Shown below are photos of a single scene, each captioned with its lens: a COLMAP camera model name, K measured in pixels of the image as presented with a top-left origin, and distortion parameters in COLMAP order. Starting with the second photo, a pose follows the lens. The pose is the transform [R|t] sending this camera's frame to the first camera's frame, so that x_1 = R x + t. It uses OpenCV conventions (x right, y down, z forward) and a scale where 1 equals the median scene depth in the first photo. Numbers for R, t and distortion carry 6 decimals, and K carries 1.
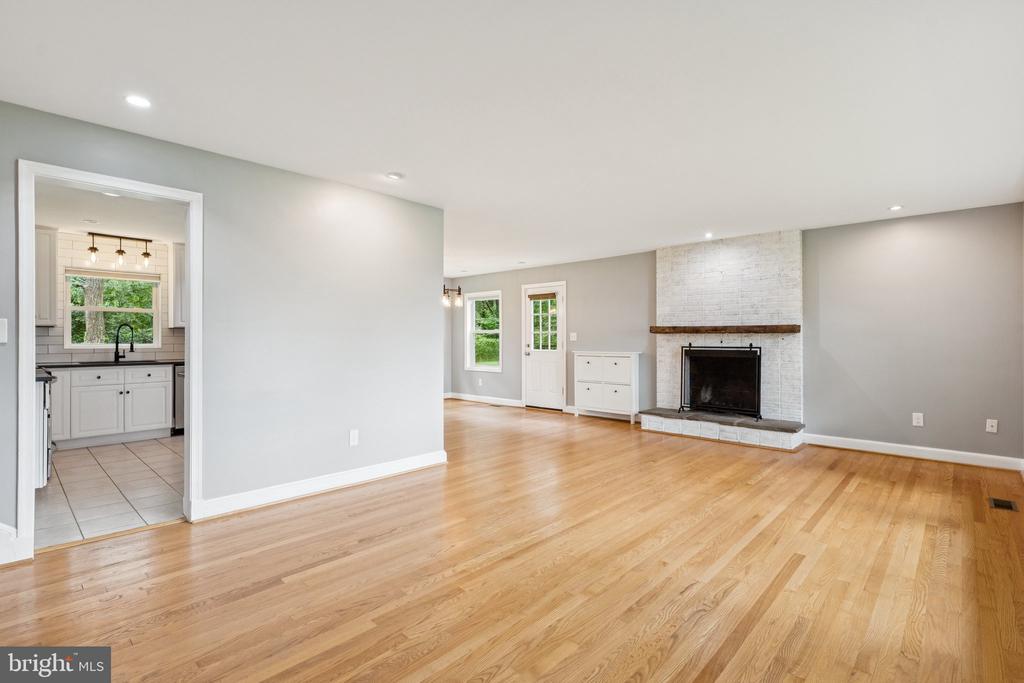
lens RADIAL K [[479.2, 0, 511.5], [0, 479.2, 337.4], [0, 0, 1]] dist [-0.004874, -0.000415]
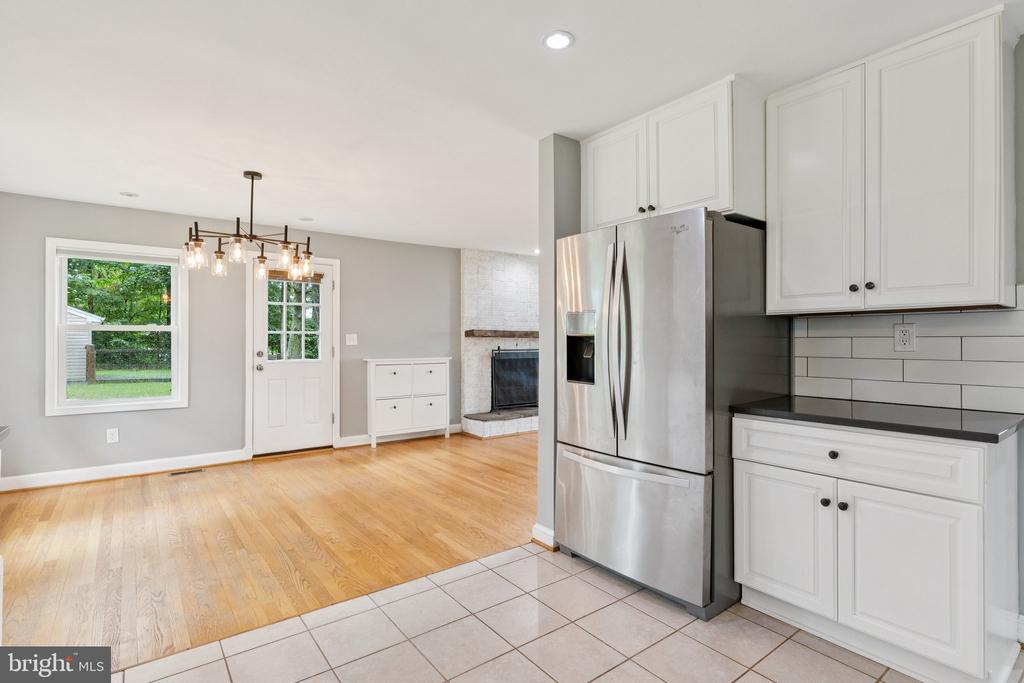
lens RADIAL K [[496.0, 0, 509.9], [0, 496.0, 345.1], [0, 0, 1]] dist [-0.013779, -0.000129]
pose [[0.182253, -0.008599, 0.983214, -0.644648], [-0.003825, 0.999948, 0.009455, -0.001507], [-0.983244, -0.005484, 0.182211, 0.723560]]
